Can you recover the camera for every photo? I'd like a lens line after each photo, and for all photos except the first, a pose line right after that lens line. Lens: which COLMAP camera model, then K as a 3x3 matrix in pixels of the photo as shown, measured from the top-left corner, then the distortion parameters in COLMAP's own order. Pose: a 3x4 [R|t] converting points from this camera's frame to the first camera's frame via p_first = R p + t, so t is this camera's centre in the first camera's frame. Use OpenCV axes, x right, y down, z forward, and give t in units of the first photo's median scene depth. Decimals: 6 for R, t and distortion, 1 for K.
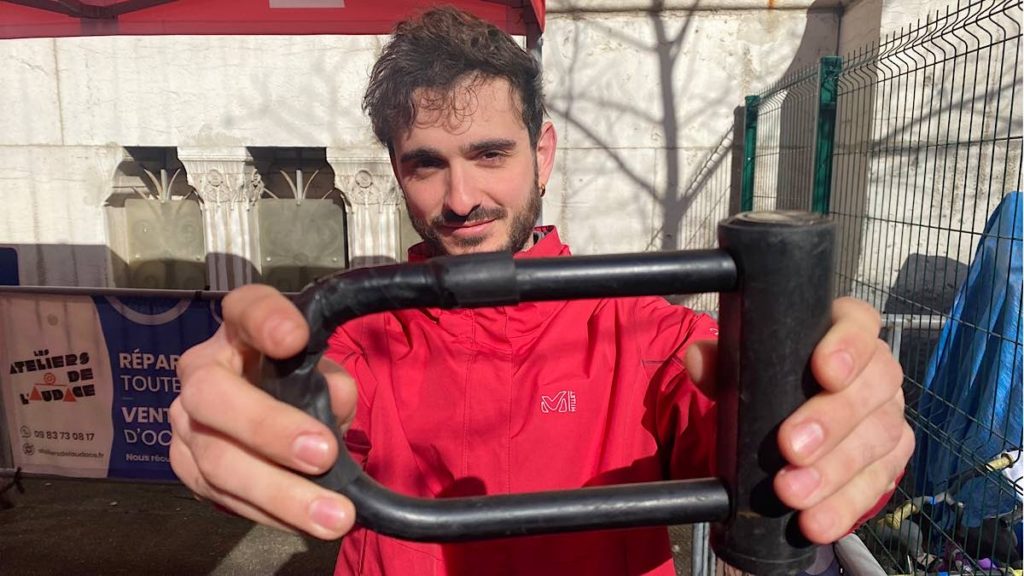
lens RADIAL K [[793.8, 0, 511.7], [0, 793.8, 279.4], [0, 0, 1]] dist [-0.004660, 0.000101]
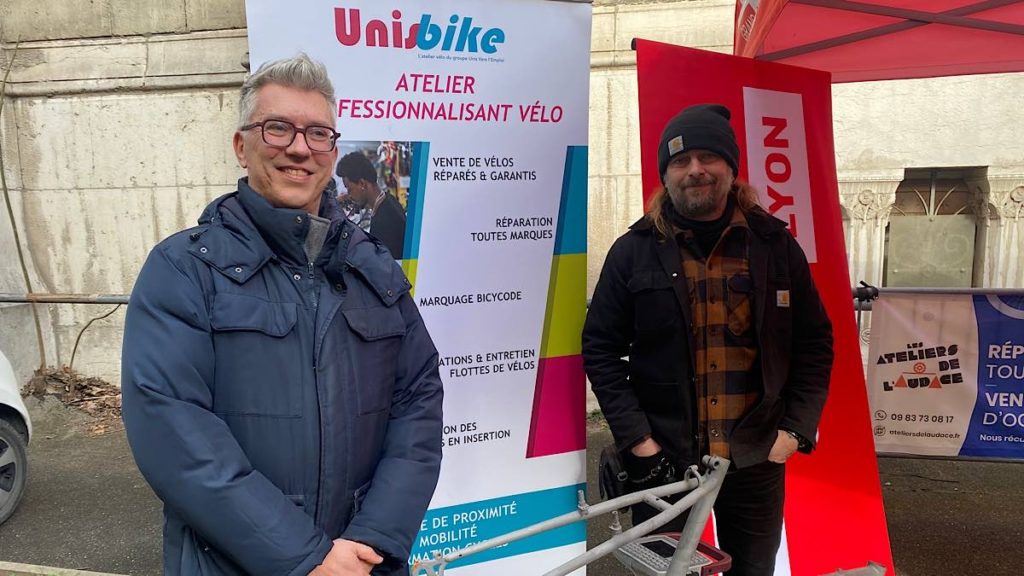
lens RADIAL K [[793.8, 0, 512.6], [0, 793.8, 296.6], [0, 0, 1]] dist [-0.004660, 0.000101]
pose [[0.992700, -0.012485, -0.119960, -1.025967], [0.010141, 0.999746, -0.020124, 0.038777], [0.120181, 0.018760, 0.992575, -0.214075]]
